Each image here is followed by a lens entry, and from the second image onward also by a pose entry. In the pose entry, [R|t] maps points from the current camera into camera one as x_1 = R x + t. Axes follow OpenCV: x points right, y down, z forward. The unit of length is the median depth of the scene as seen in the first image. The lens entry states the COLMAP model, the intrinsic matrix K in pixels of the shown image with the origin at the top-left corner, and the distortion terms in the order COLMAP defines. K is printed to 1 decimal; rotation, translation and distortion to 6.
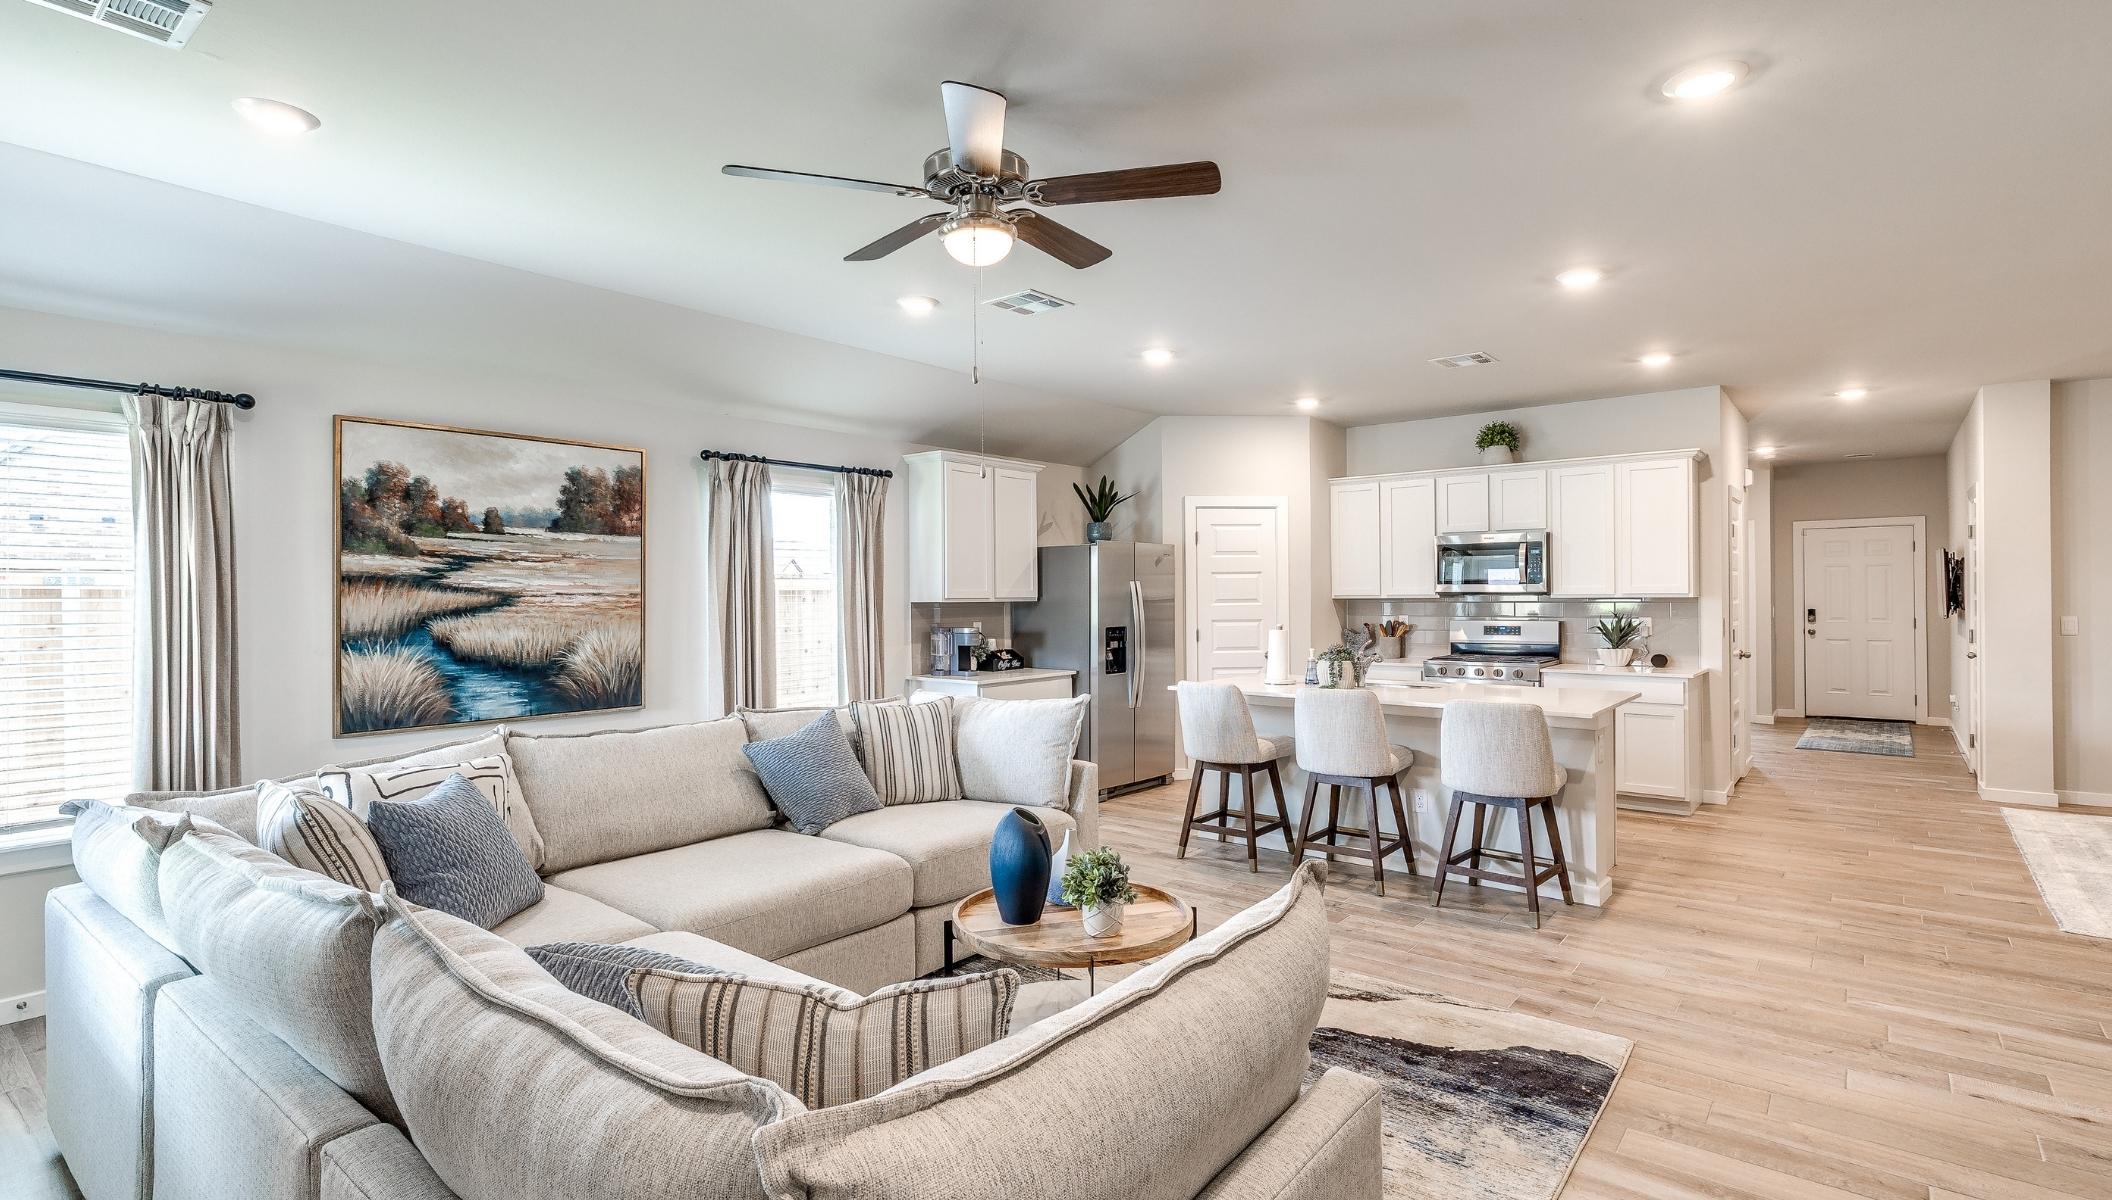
lens RADIAL K [[1025.7, 0, 1047.6], [0, 1025.7, 598.7], [0, 0, 1]] dist [0.026168, 0.000336]
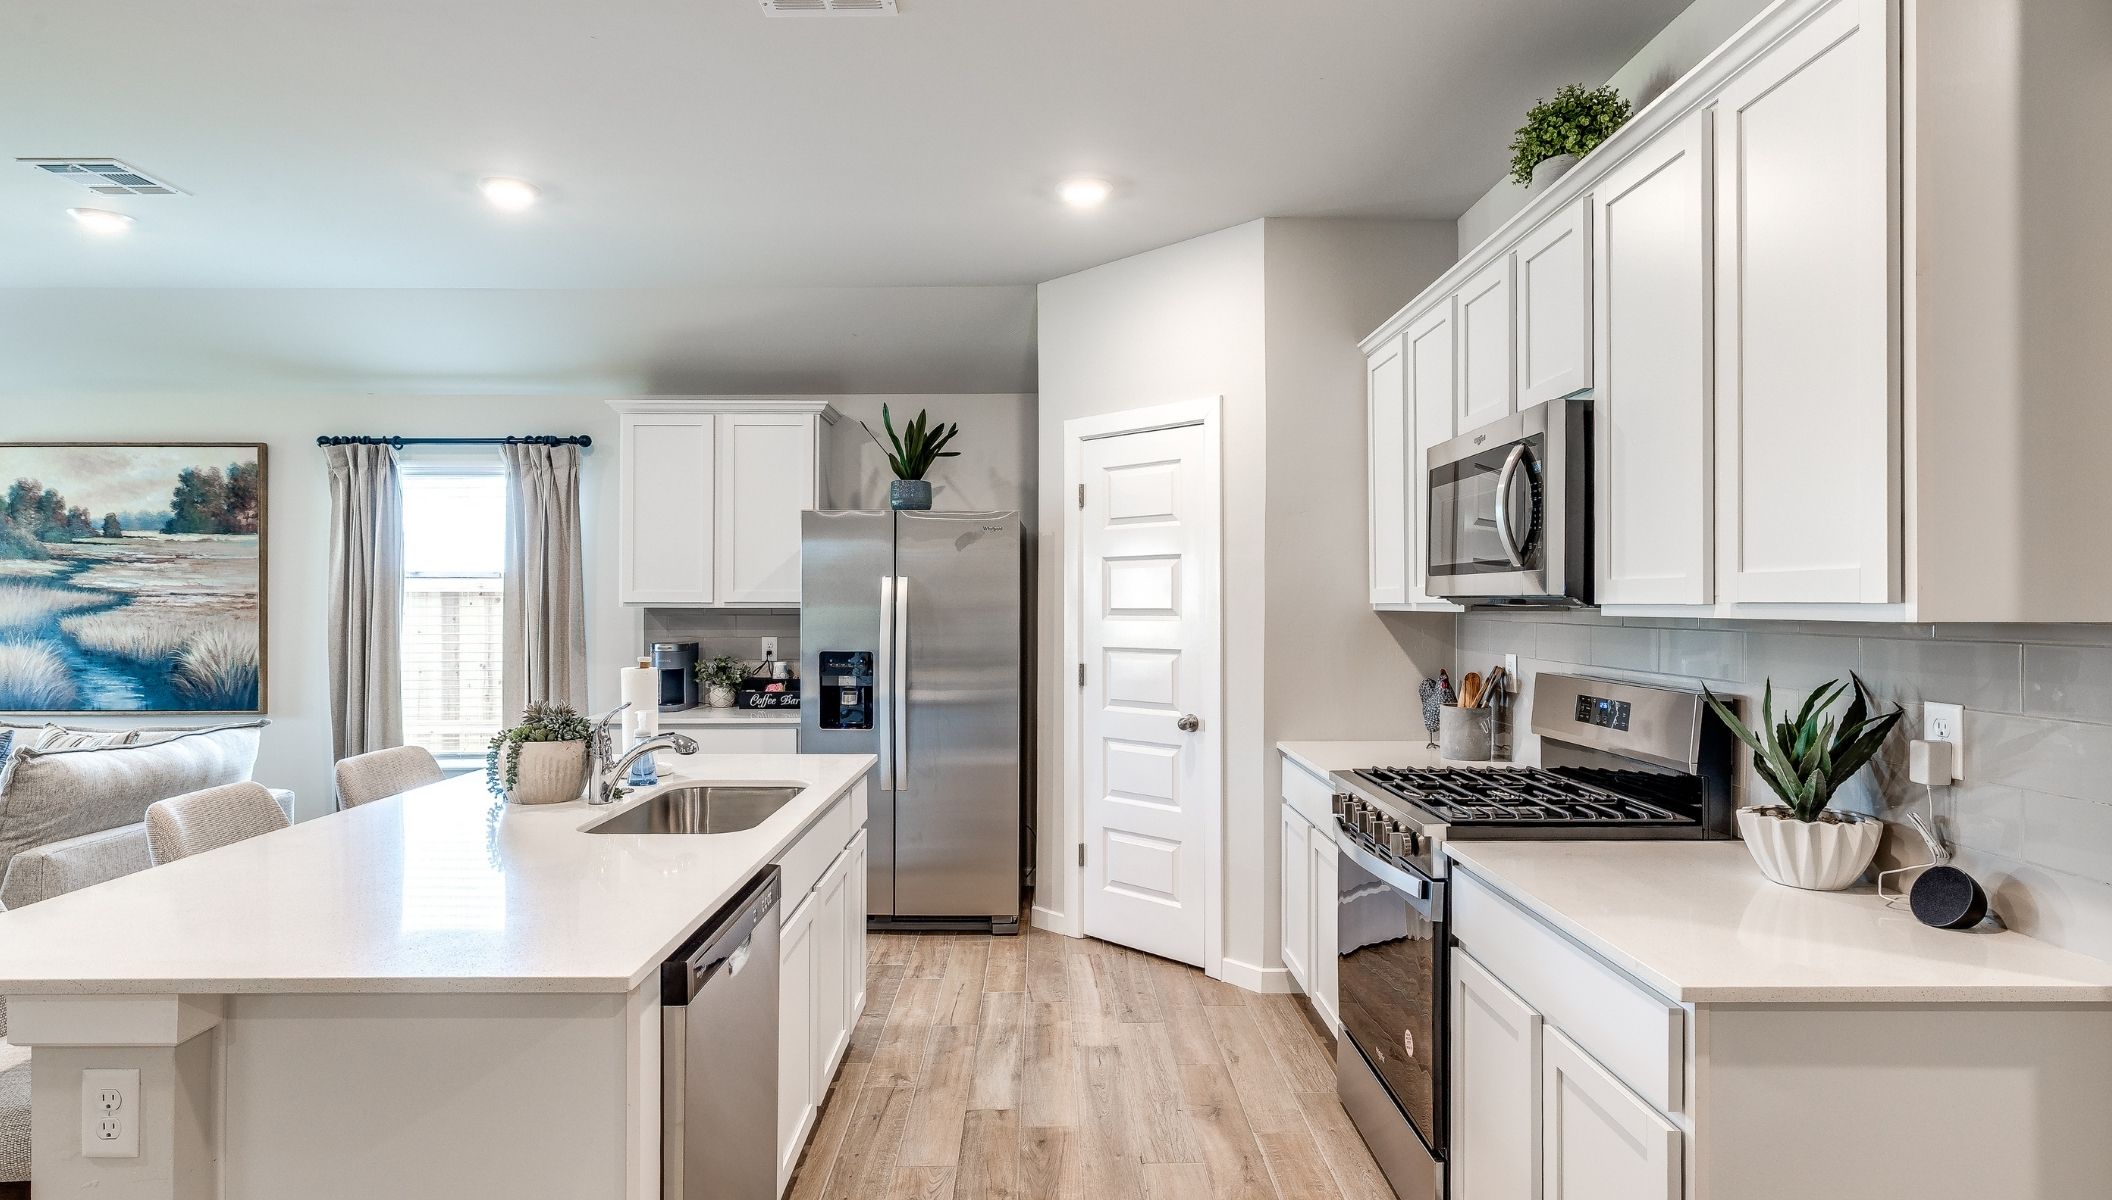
lens RADIAL K [[1055.9, 0, 1058.8], [0, 1055.9, 600.1], [0, 0, 1]] dist [-0.000227, 0.000678]
pose [[0.650909, 0.004282, -0.759144, 0.662345], [-0.008547, 0.999962, -0.001688, -0.003235], [0.759108, 0.007587, 0.650921, 0.735748]]
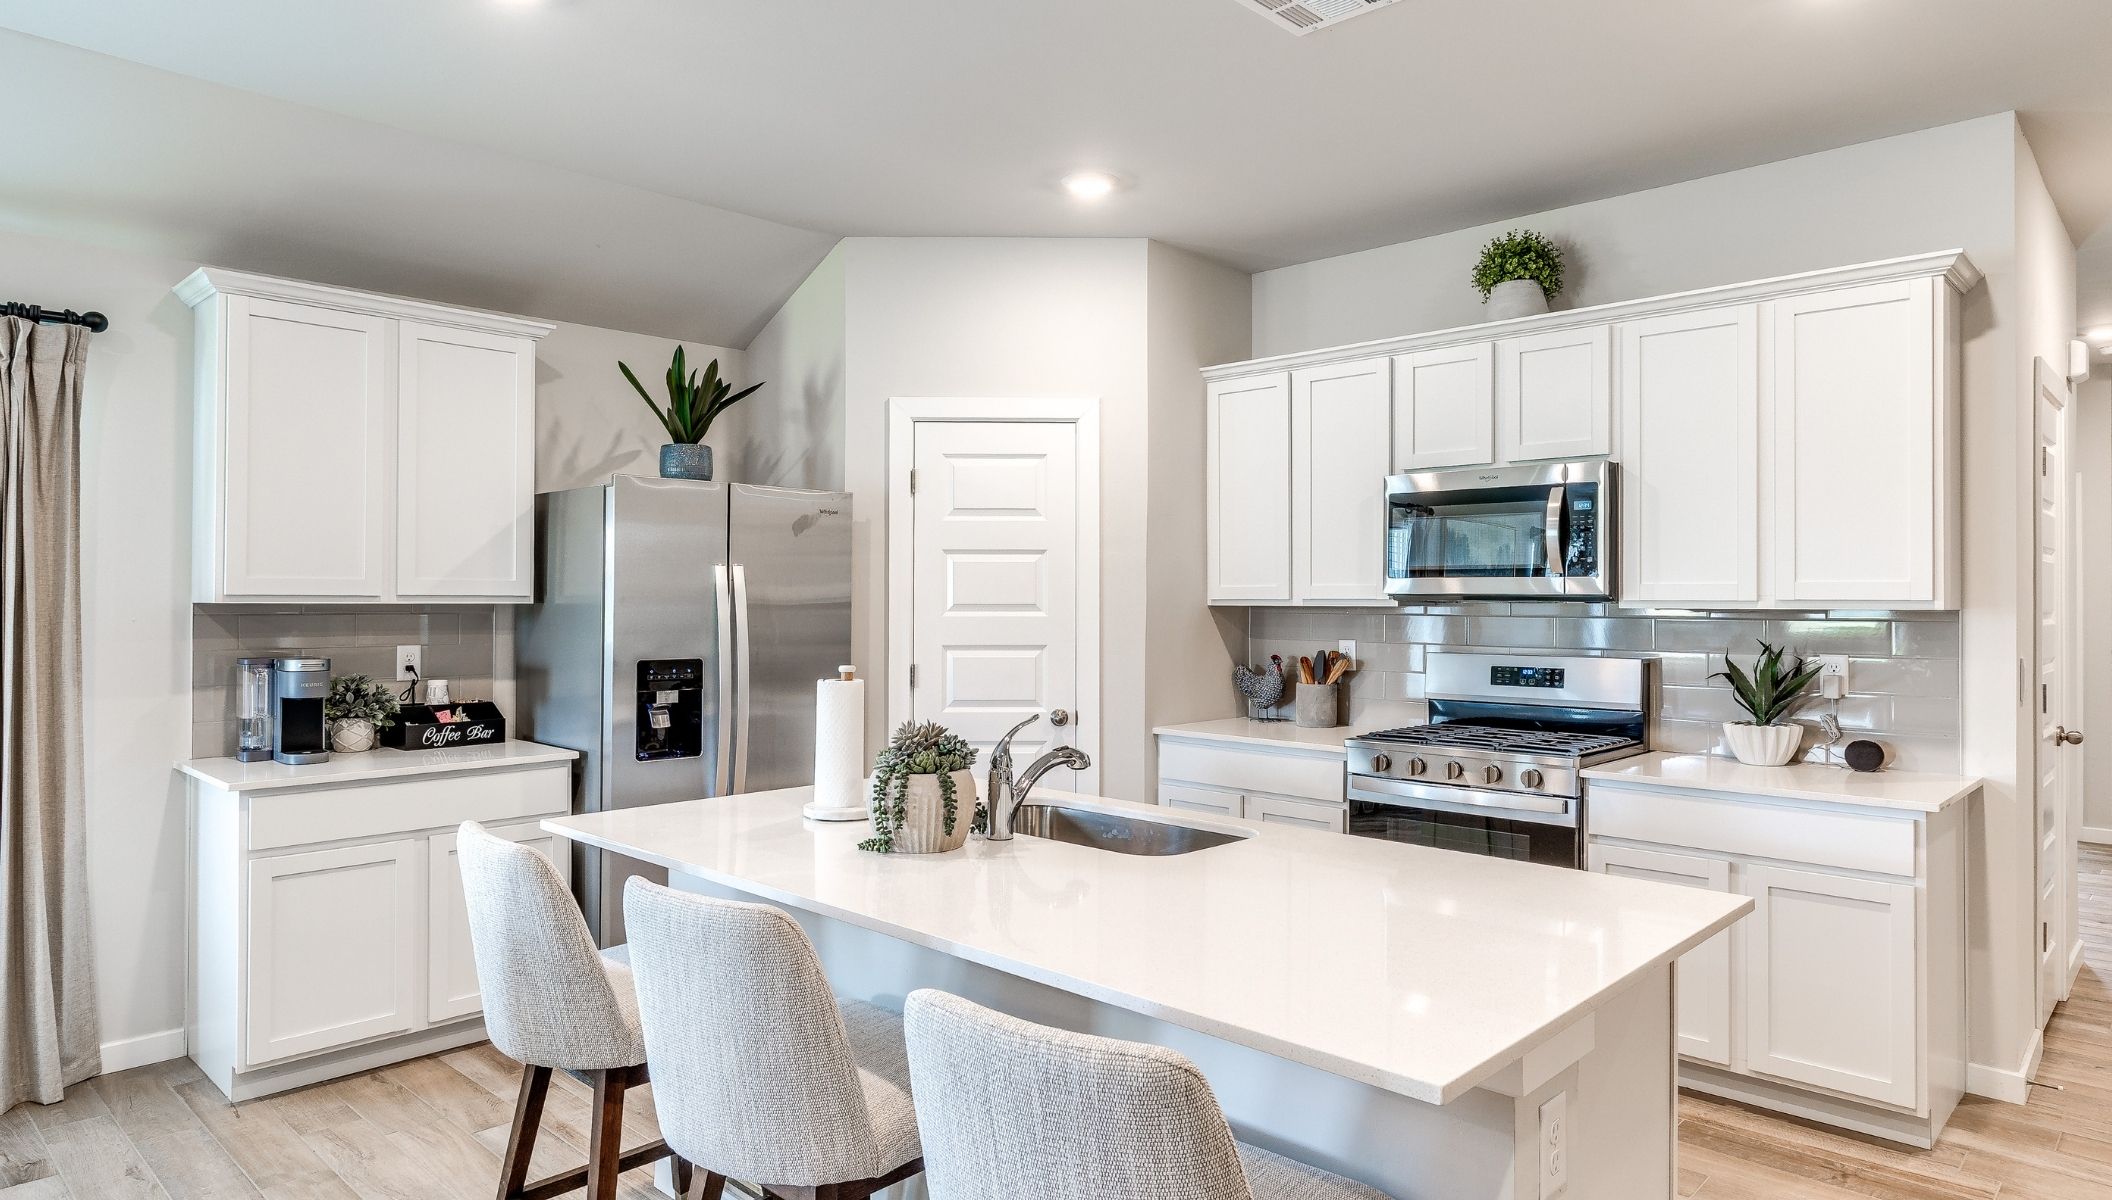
lens RADIAL K [[1240.5, 0, 1057.8], [0, 1240.5, 595.5], [0, 0, 1]] dist [0.009803, -0.000834]
pose [[0.996419, 0.009900, -0.083971, 0.312579], [-0.010362, 0.999933, -0.005064, -0.001230], [0.083916, 0.005916, 0.996455, 0.474045]]
